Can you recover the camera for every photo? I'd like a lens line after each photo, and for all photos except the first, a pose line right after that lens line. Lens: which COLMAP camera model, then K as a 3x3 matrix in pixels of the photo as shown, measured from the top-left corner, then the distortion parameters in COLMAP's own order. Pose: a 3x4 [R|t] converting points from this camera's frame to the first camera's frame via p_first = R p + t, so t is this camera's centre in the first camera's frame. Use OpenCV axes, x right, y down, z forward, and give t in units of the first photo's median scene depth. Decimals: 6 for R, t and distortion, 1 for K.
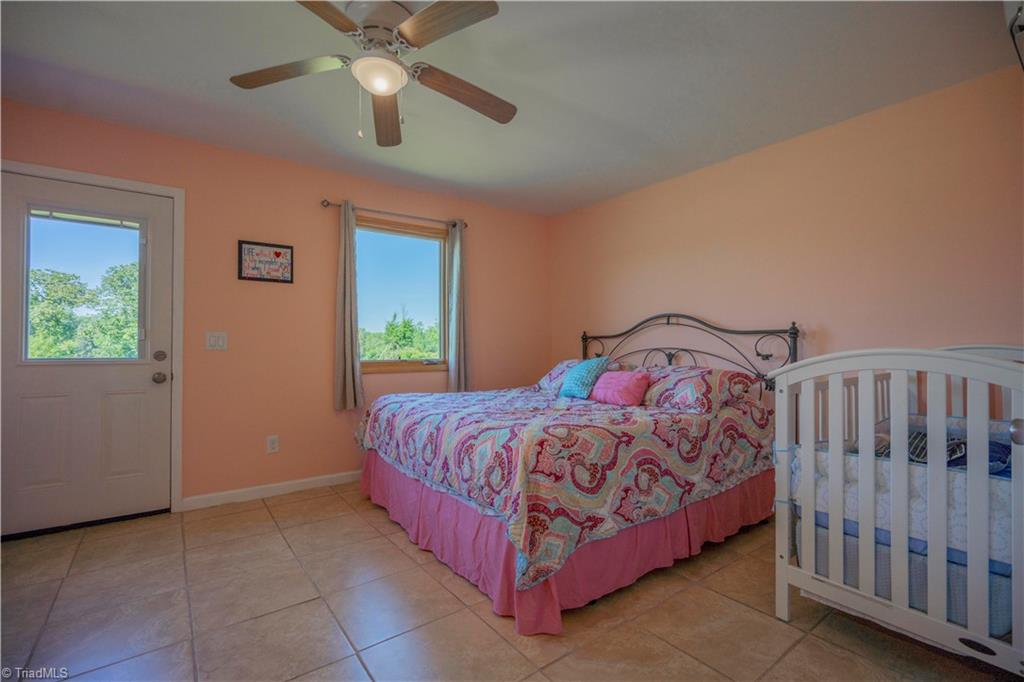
lens RADIAL K [[459.9, 0, 513.3], [0, 459.9, 337.9], [0, 0, 1]] dist [-0.008913, 0.000759]
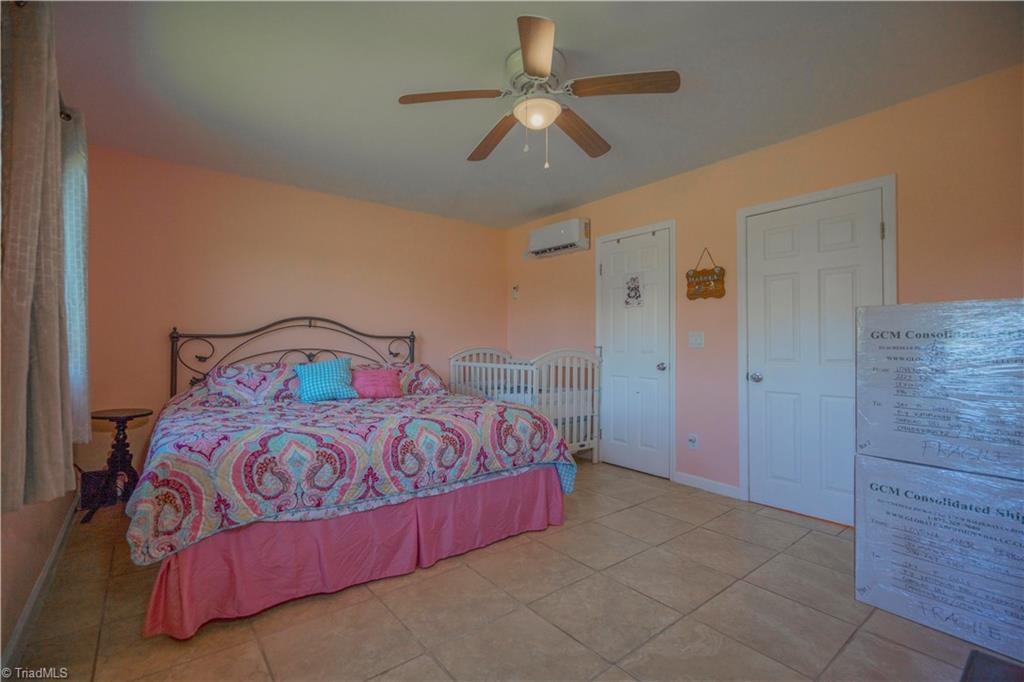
lens RADIAL K [[459.9, 0, 513.3], [0, 459.9, 347.8], [0, 0, 1]] dist [-0.008913, 0.000759]
pose [[-0.029883, -0.000494, 0.999553, -0.835587], [-0.018895, 0.999821, -0.000071, 0.012134], [-0.999375, -0.018889, -0.029887, 0.641787]]
